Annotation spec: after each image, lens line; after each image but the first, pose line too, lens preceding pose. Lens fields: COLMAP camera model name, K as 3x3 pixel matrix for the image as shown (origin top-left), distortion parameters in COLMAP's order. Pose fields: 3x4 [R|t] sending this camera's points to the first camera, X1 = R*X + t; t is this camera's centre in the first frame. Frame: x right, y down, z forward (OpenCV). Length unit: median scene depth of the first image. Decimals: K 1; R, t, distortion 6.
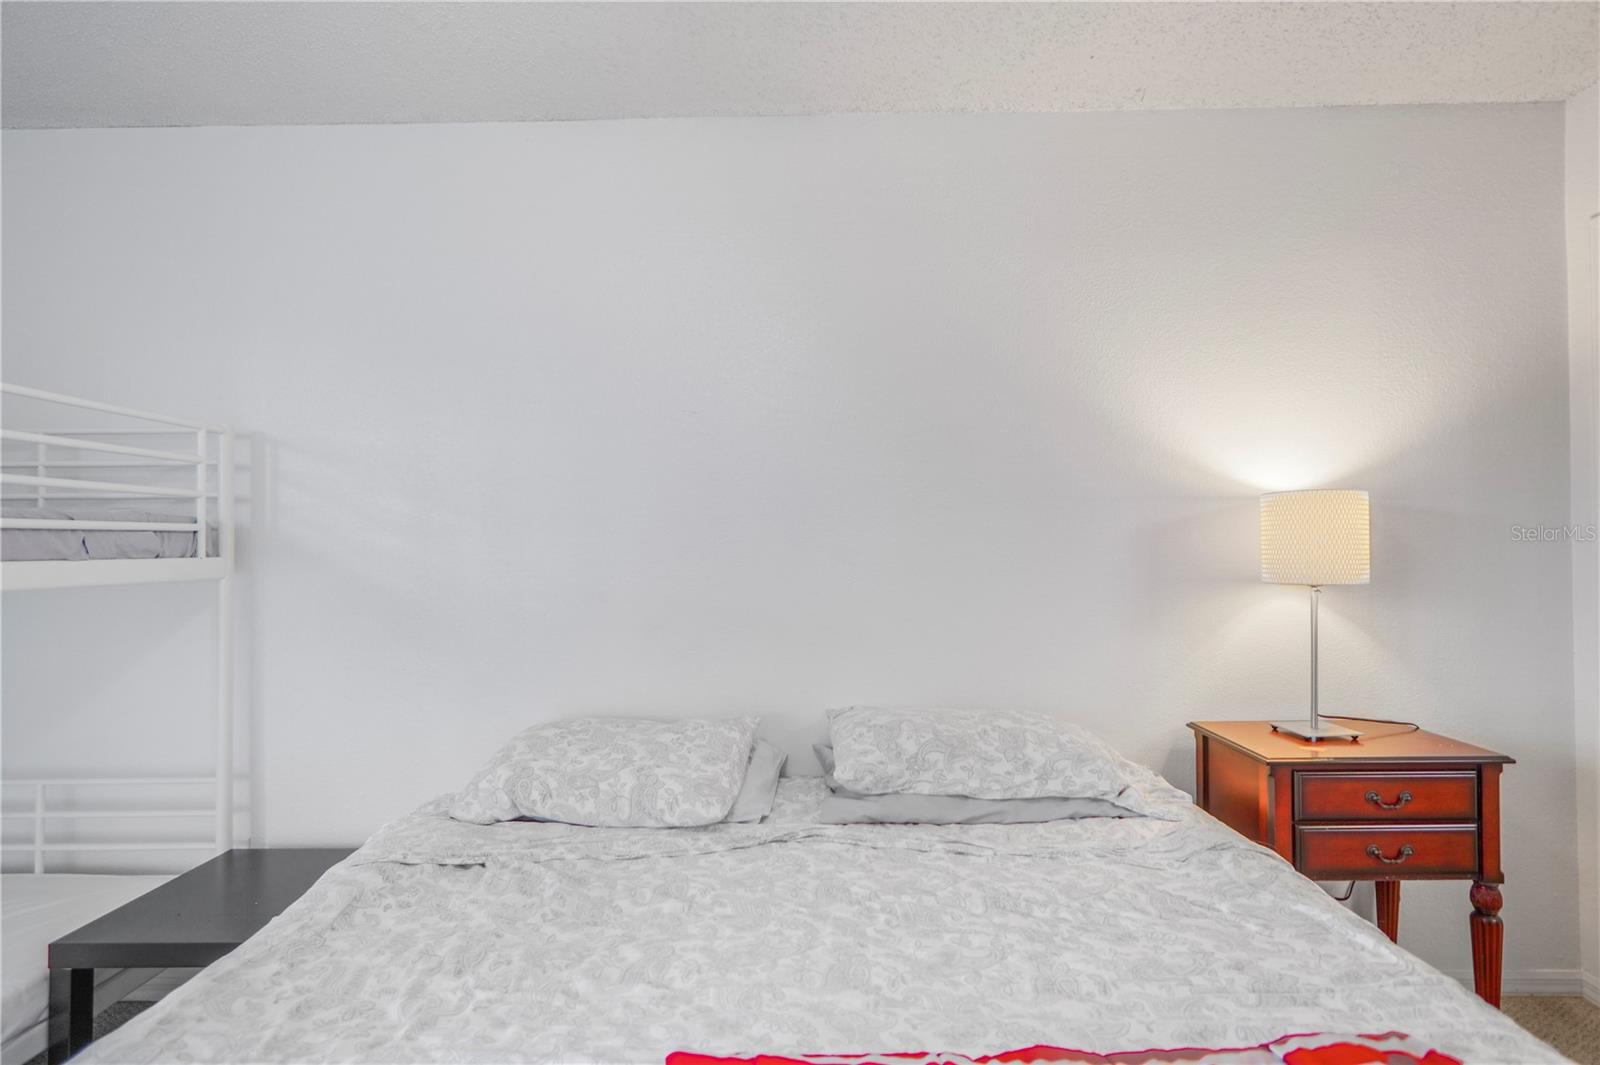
lens RADIAL K [[843.4, 0, 769.2], [0, 843.4, 542.8], [0, 0, 1]] dist [0.000580, 0.000244]
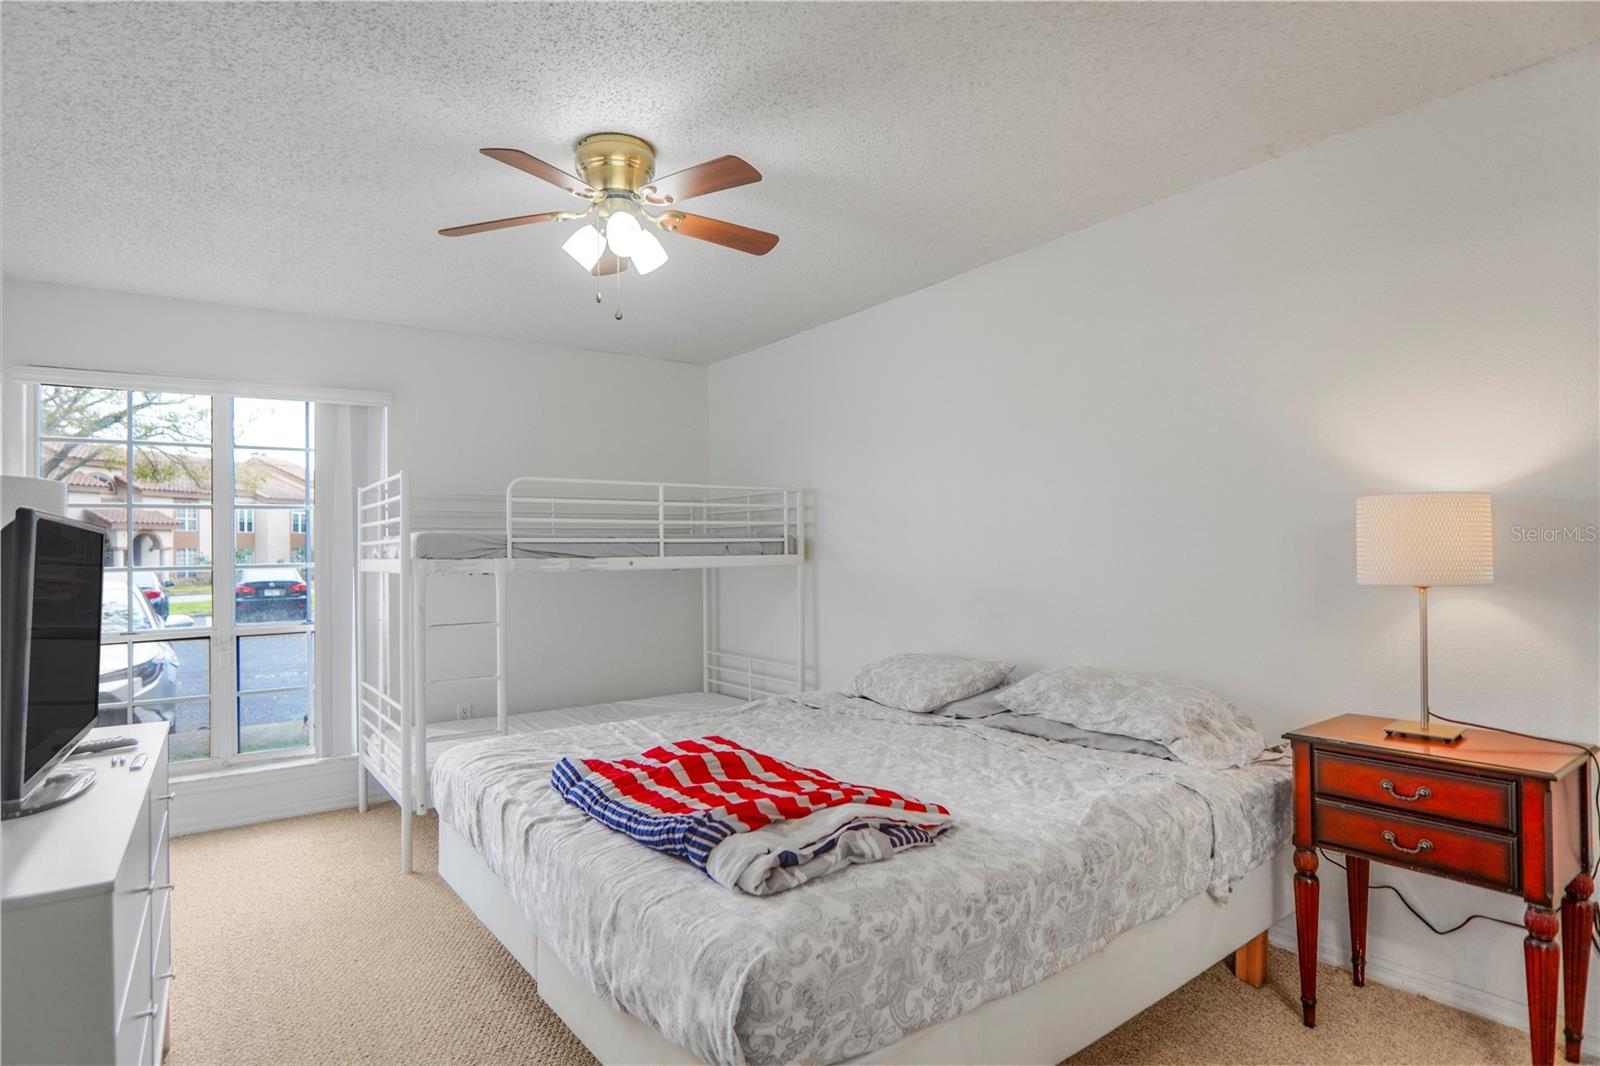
lens RADIAL K [[860.2, 0, 802.2], [0, 860.2, 538.3], [0, 0, 1]] dist [-0.013944, 0.001814]
pose [[0.593108, -0.012766, -0.805022, 1.039612], [0.013256, 0.999894, -0.006090, -0.008550], [0.805014, -0.007059, 0.593214, -0.195904]]
